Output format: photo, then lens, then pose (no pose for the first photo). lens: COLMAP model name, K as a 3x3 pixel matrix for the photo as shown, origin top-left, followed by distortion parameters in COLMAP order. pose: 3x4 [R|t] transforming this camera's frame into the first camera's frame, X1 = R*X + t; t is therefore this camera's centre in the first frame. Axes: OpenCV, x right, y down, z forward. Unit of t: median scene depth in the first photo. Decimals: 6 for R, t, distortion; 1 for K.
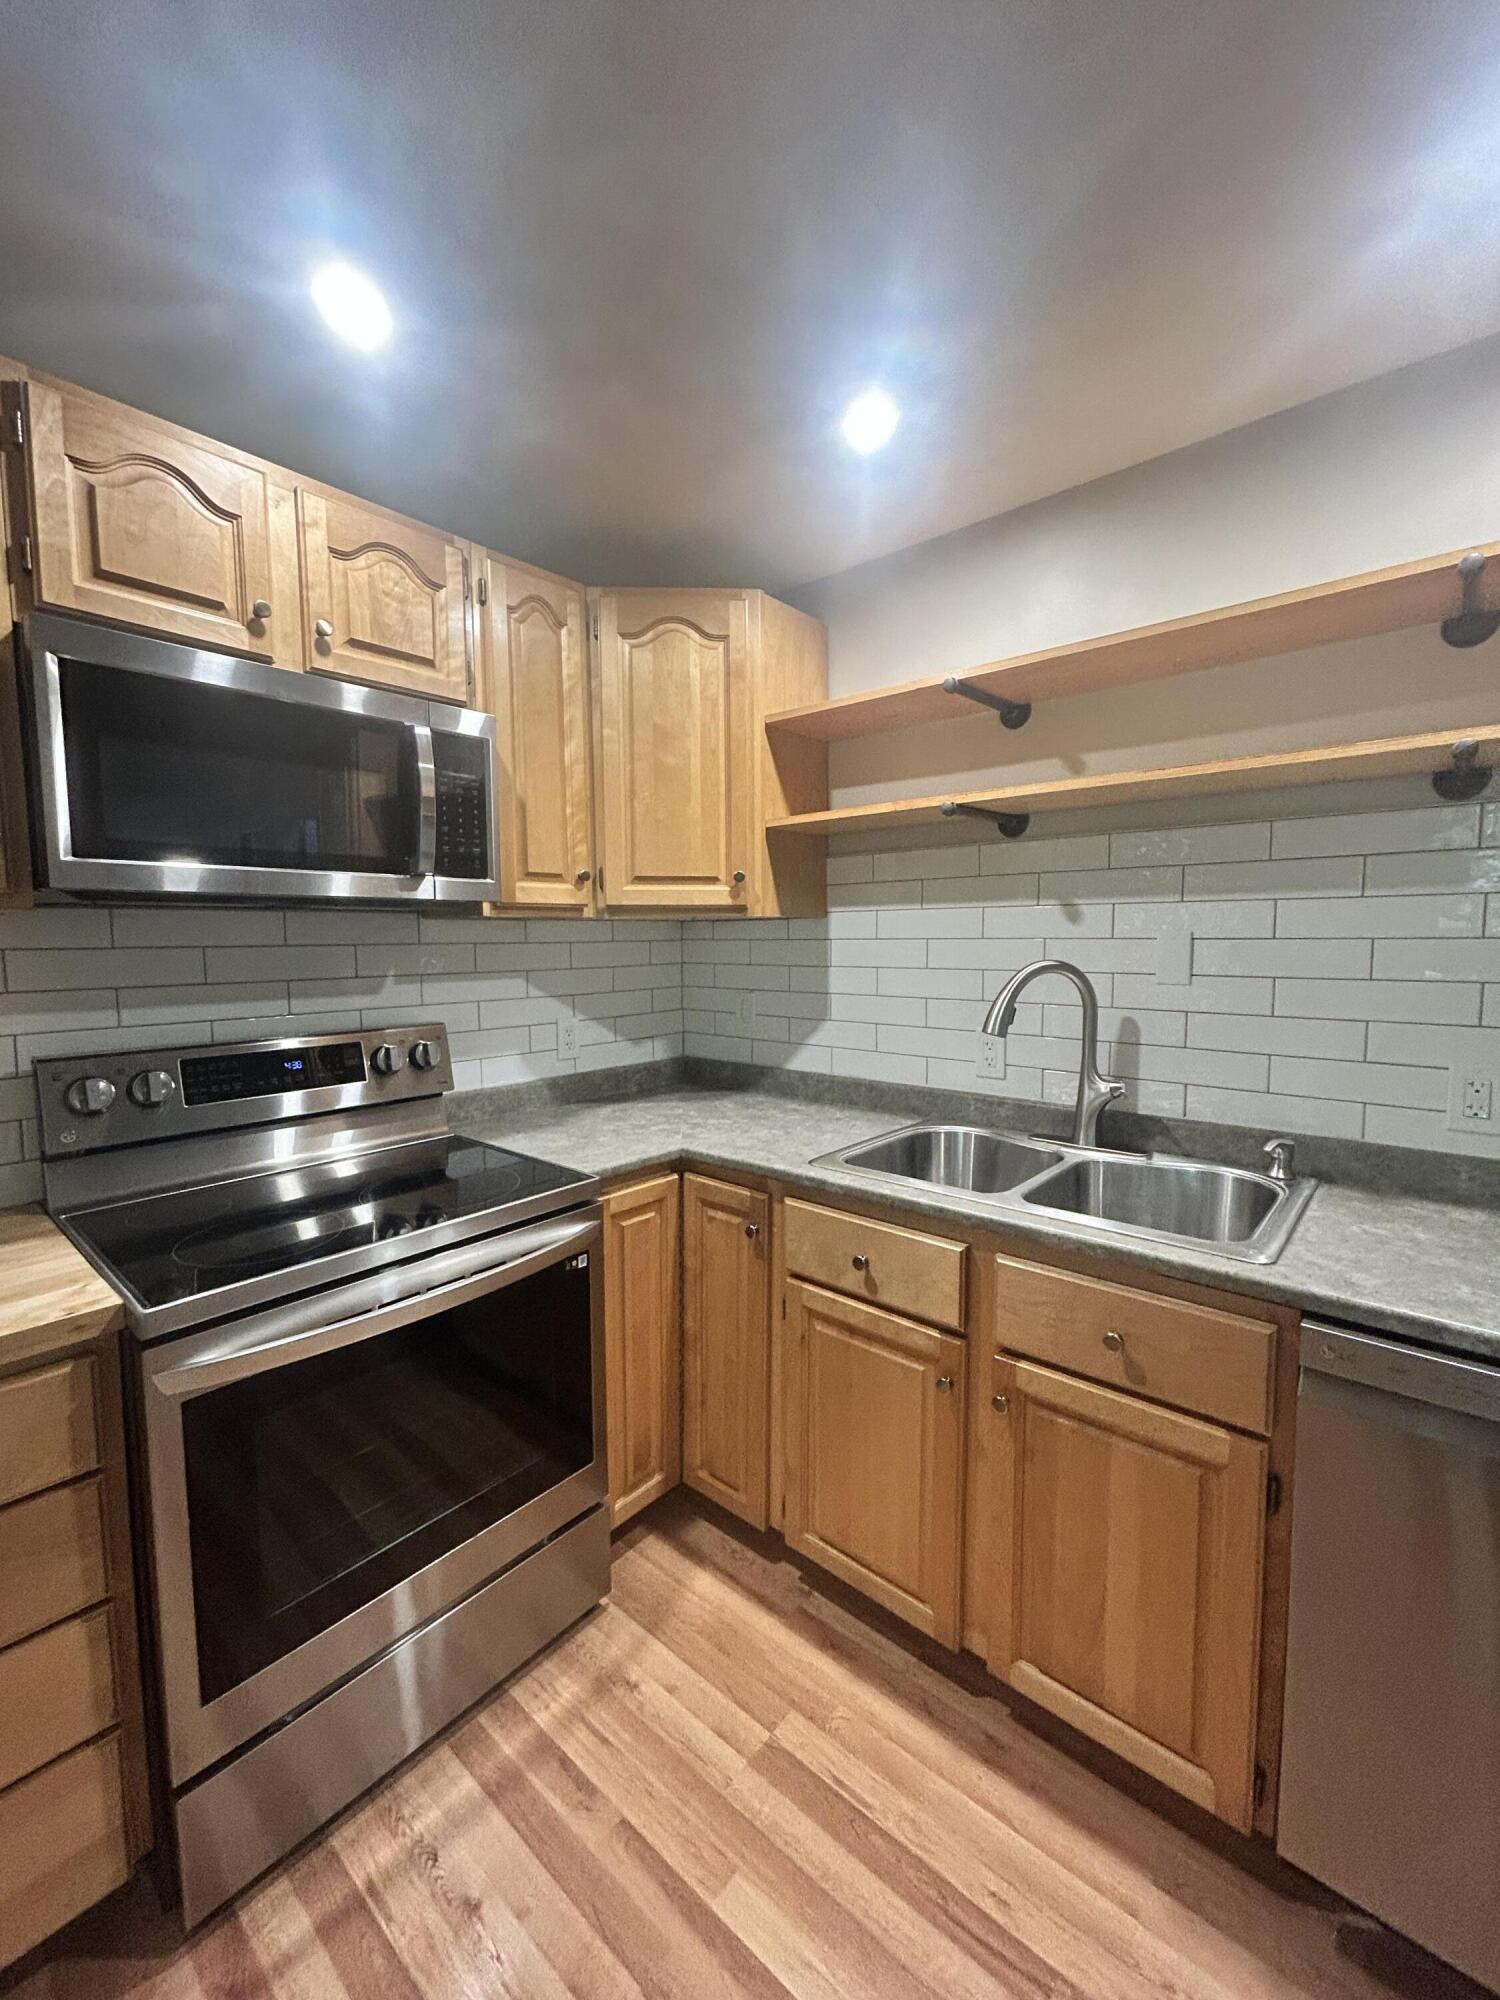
lens RADIAL K [[805.6, 0, 751.8], [0, 805.6, 999.7], [0, 0, 1]] dist [0.000209, 0.000587]
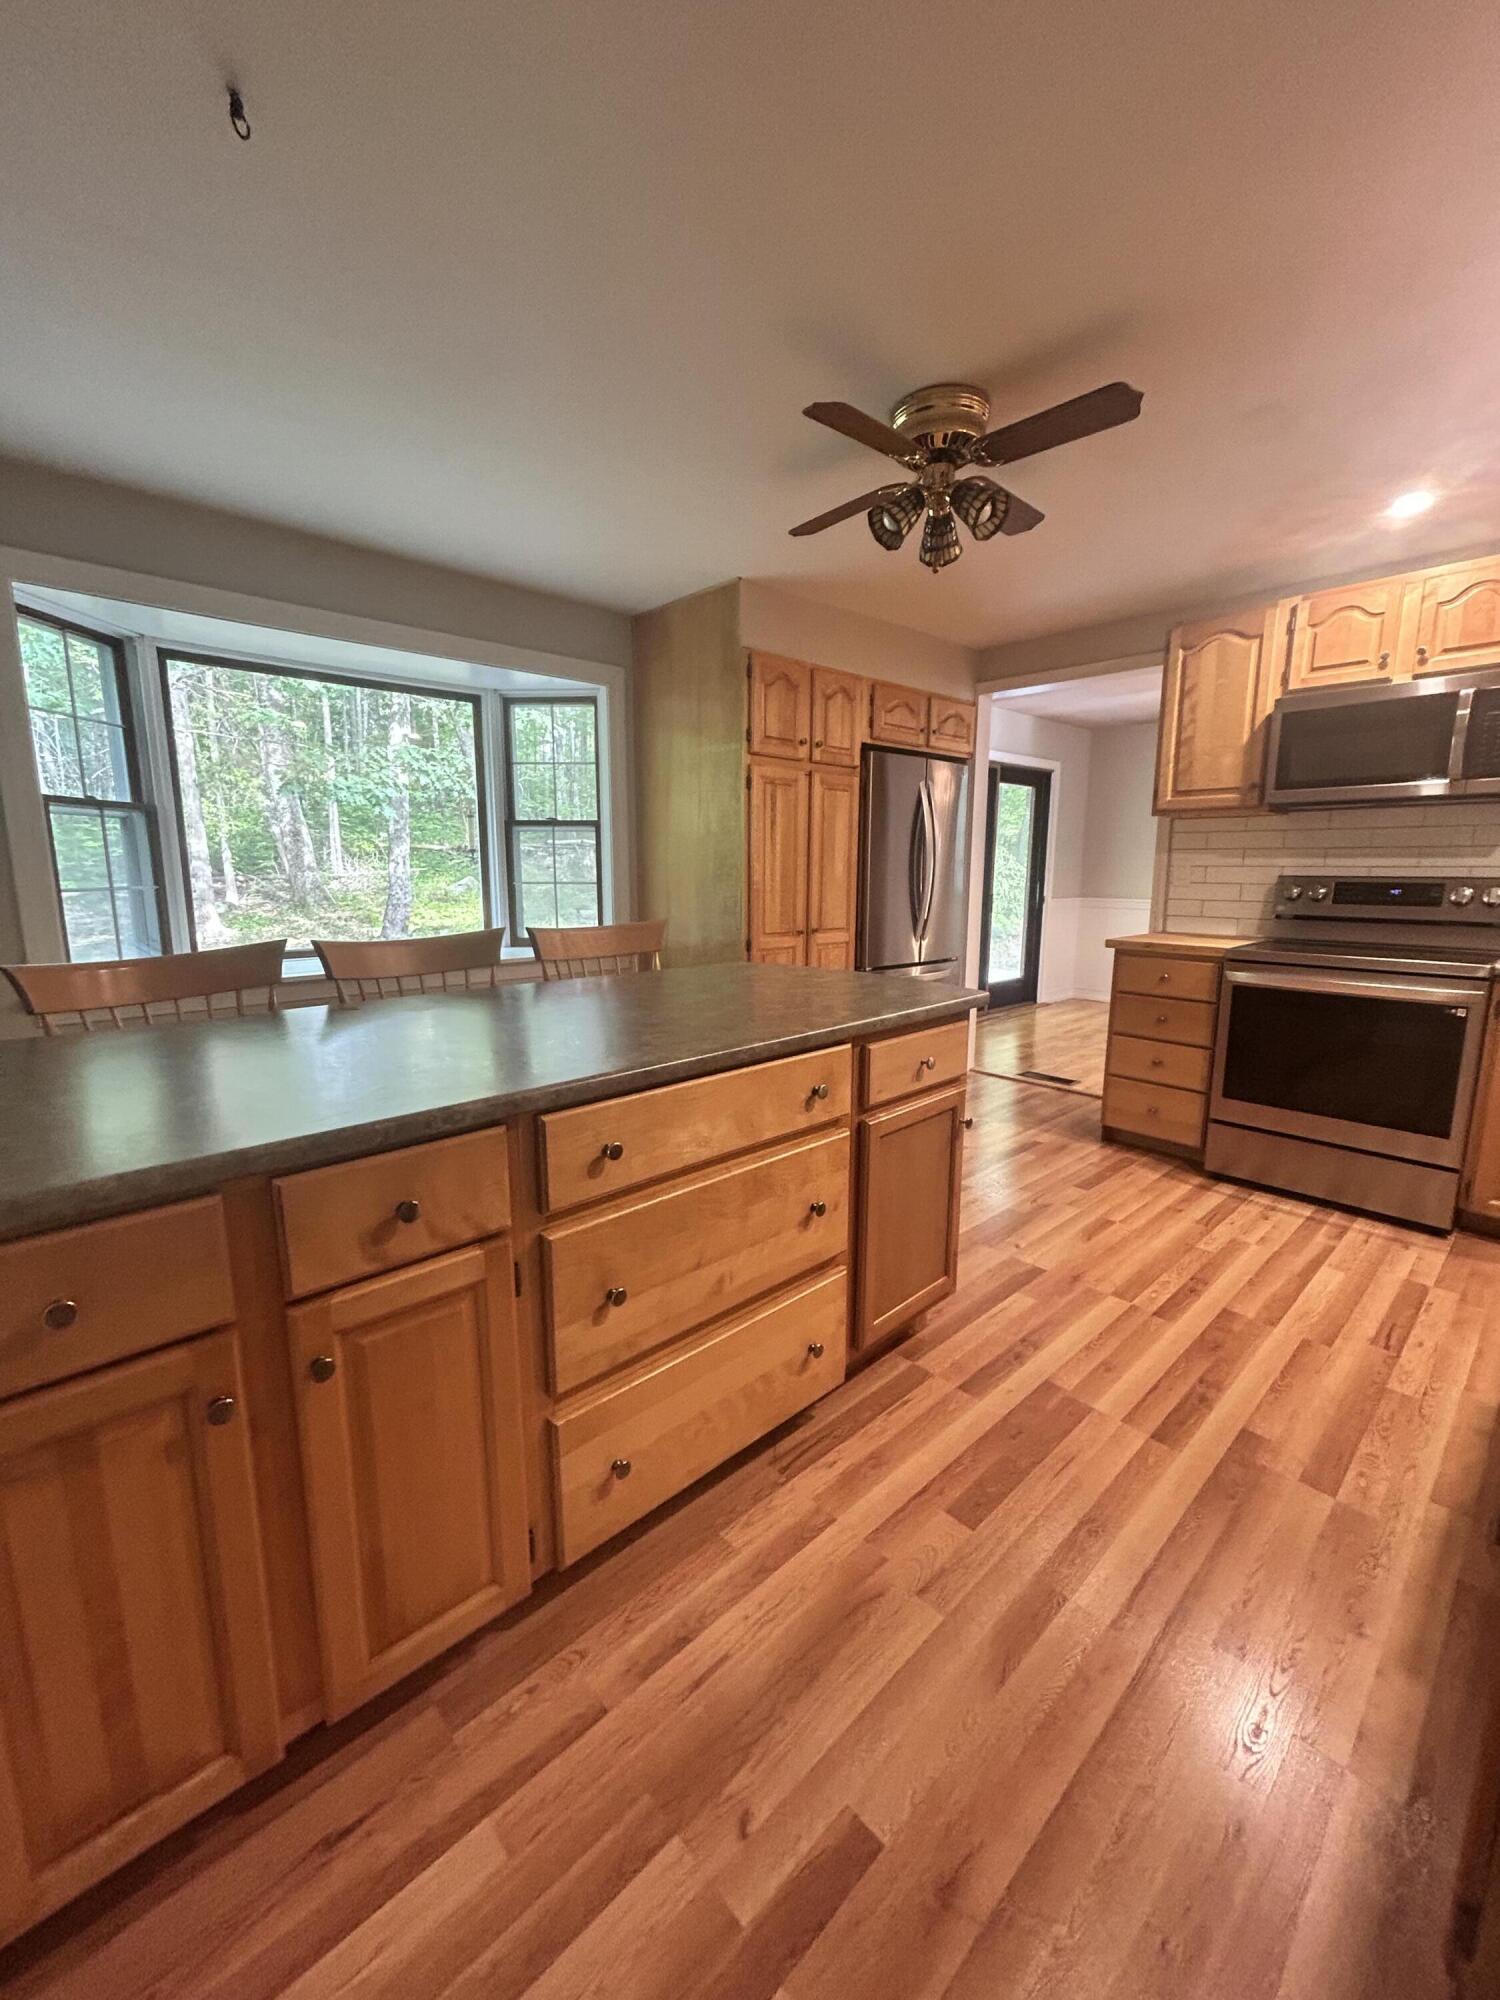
lens RADIAL K [[805.6, 0, 751.8], [0, 805.6, 999.7], [0, 0, 1]] dist [0.000209, 0.000587]
pose [[-0.106604, 0.171426, -0.979412, 1.374786], [-0.084609, 0.979889, 0.180719, 0.110157], [0.990695, 0.102132, -0.089956, -0.256027]]
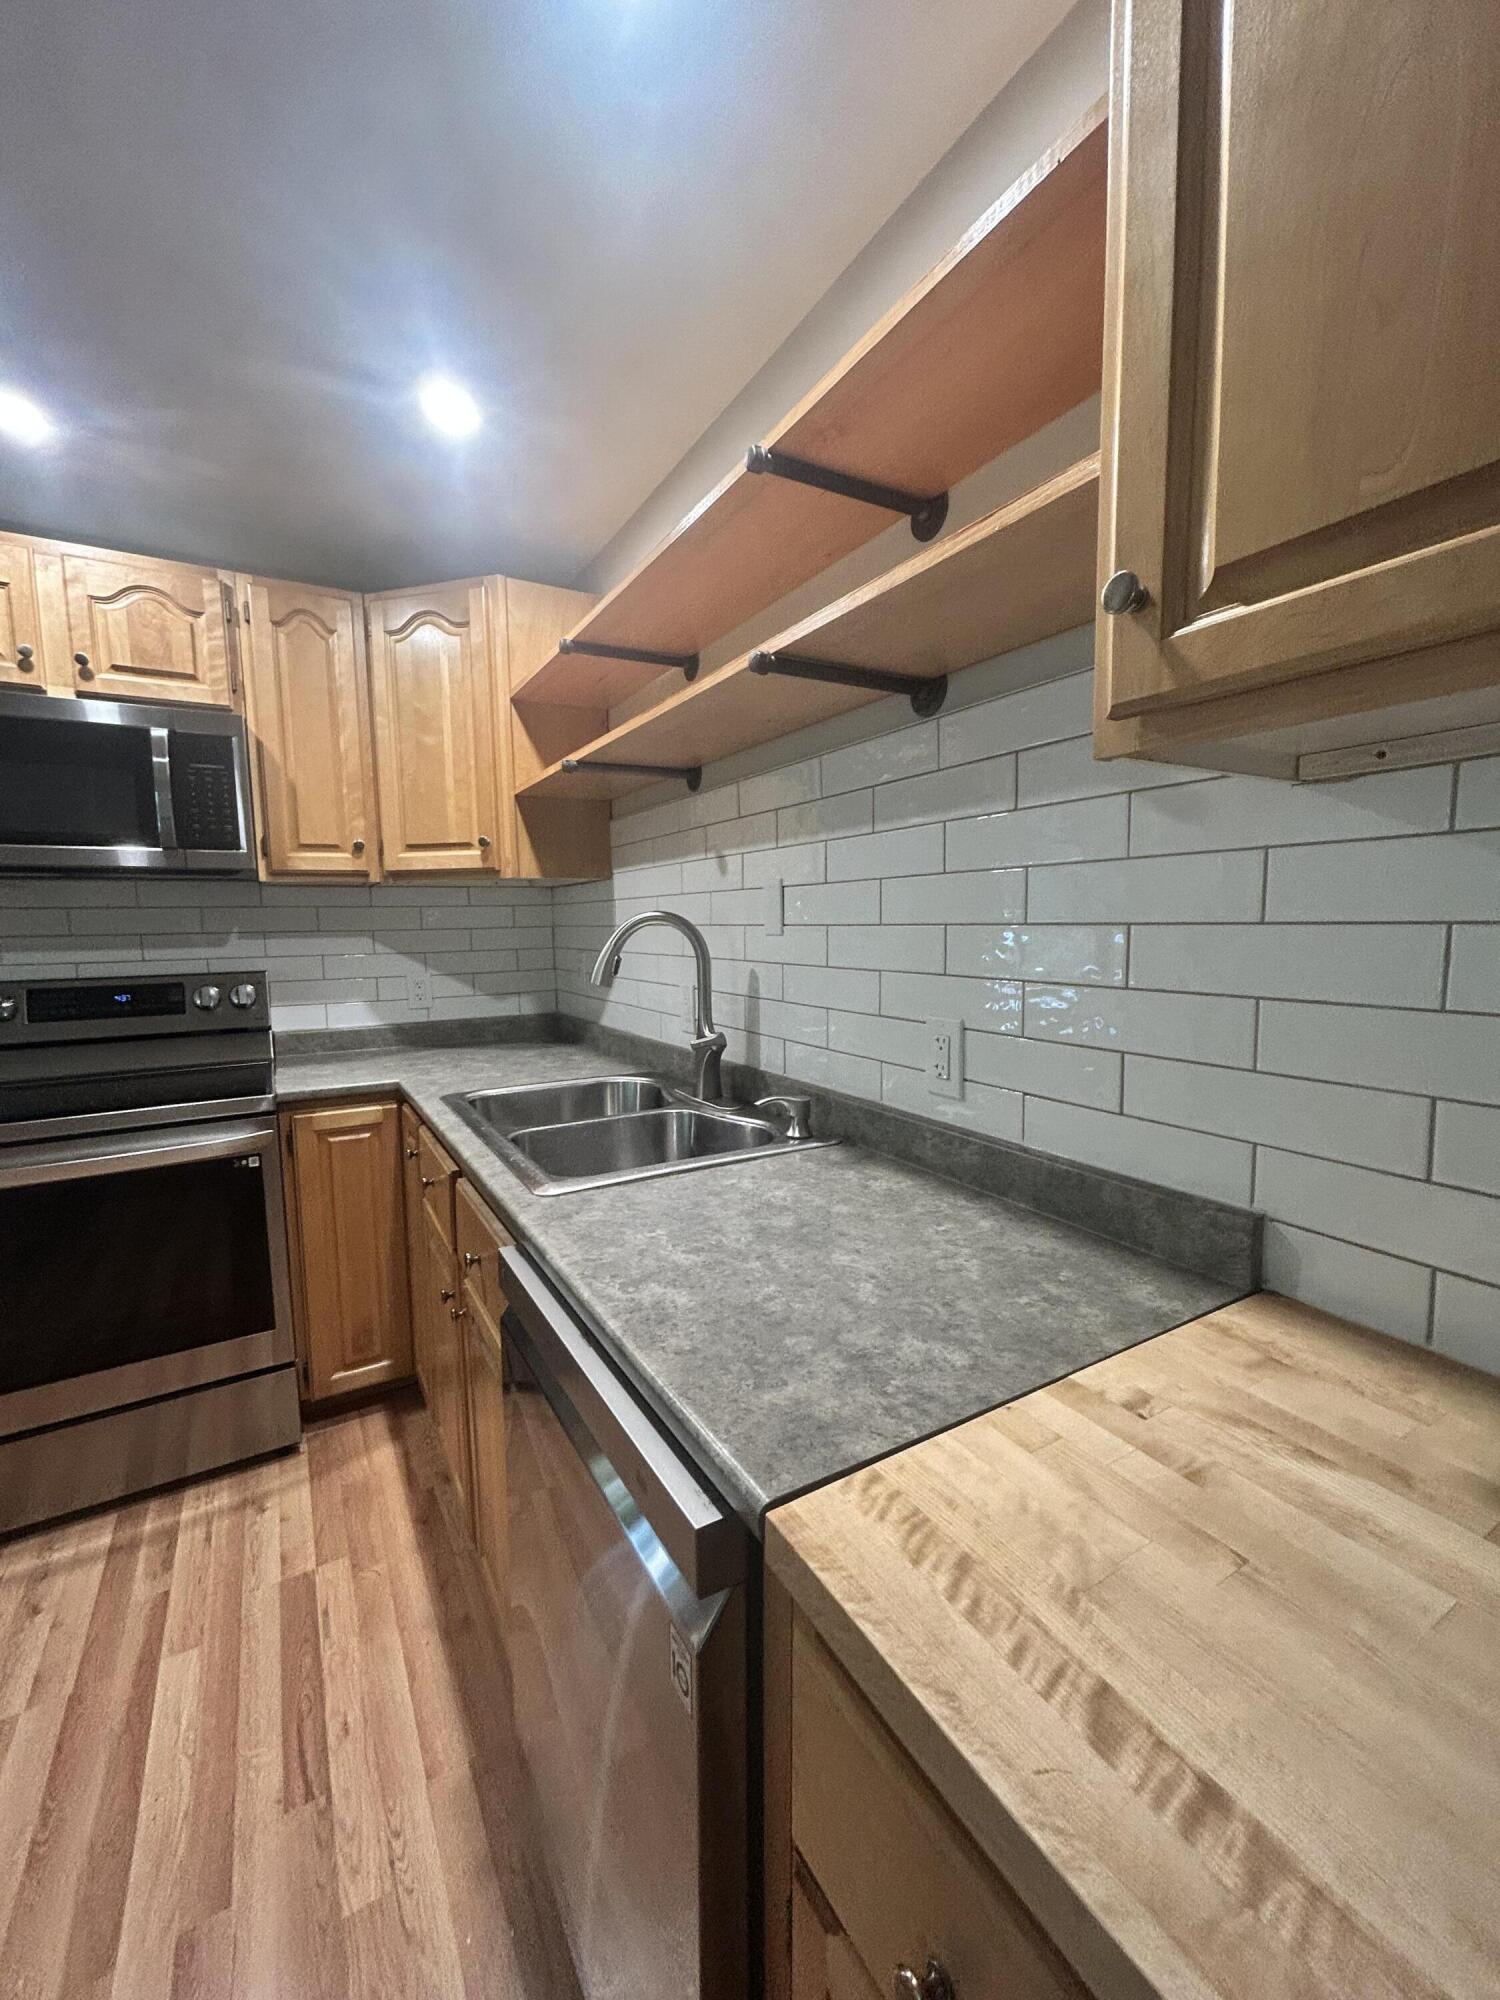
lens RADIAL K [[805.6, 0, 751.8], [0, 805.6, 999.7], [0, 0, 1]] dist [0.000209, 0.000587]
pose [[0.948617, 0.023454, -0.315557, 0.780143], [-0.016486, 0.999558, 0.024733, 0.033527], [0.315998, -0.018260, 0.948584, 0.079589]]
